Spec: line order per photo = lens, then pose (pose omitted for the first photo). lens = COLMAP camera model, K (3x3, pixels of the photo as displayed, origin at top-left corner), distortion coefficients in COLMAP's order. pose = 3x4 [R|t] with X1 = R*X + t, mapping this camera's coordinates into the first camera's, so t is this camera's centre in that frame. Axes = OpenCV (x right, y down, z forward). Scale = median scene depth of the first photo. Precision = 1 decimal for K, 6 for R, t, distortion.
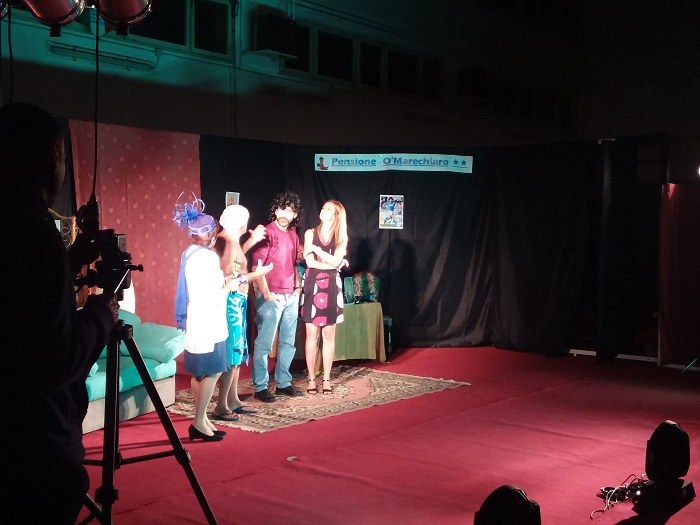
lens RADIAL K [[894.8, 0, 350.0], [0, 894.8, 262.5], [0, 0, 1]] dist [0.119194, -0.065788]
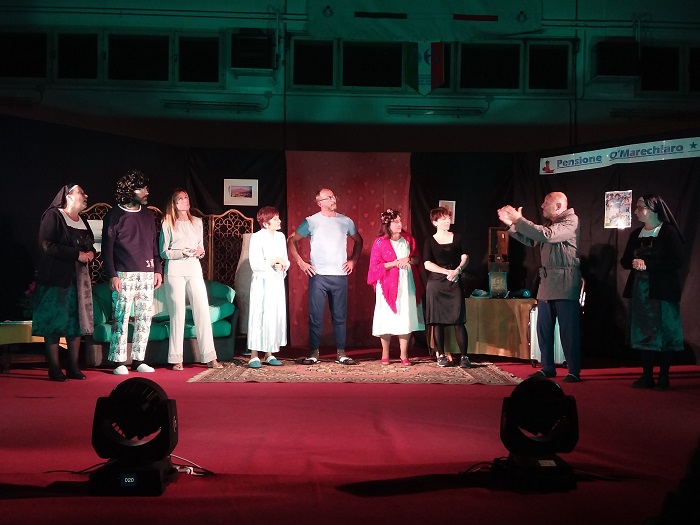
lens RADIAL K [[680.7, 0, 350.0], [0, 680.7, 262.5], [0, 0, 1]] dist [0.144327, -0.255156]
pose [[0.656833, -0.023889, -0.753657, 0.398009], [-0.036119, 0.997354, -0.063092, 0.051764], [0.753170, 0.068662, 0.654232, 0.336667]]
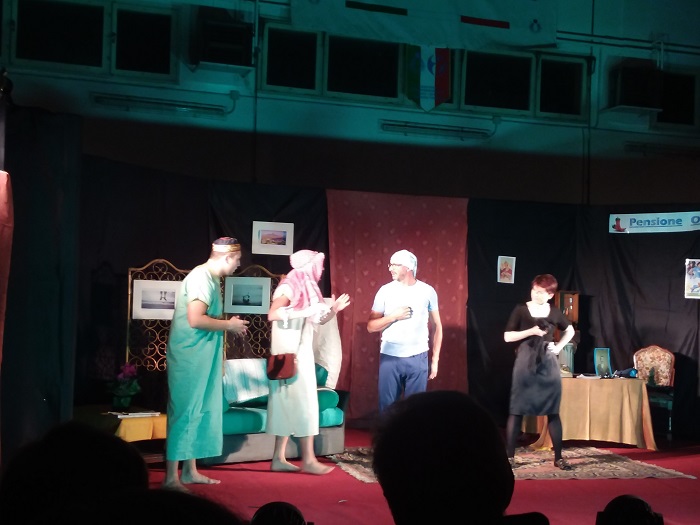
lens RADIAL K [[1018.9, 0, 350.0], [0, 1018.9, 262.5], [0, 0, 1]] dist [0.109216, -0.022381]
pose [[0.839550, -0.006370, -0.543246, 0.299738], [-0.044398, 0.995782, -0.080289, 0.021395], [0.541466, 0.091526, 0.835726, -0.001203]]
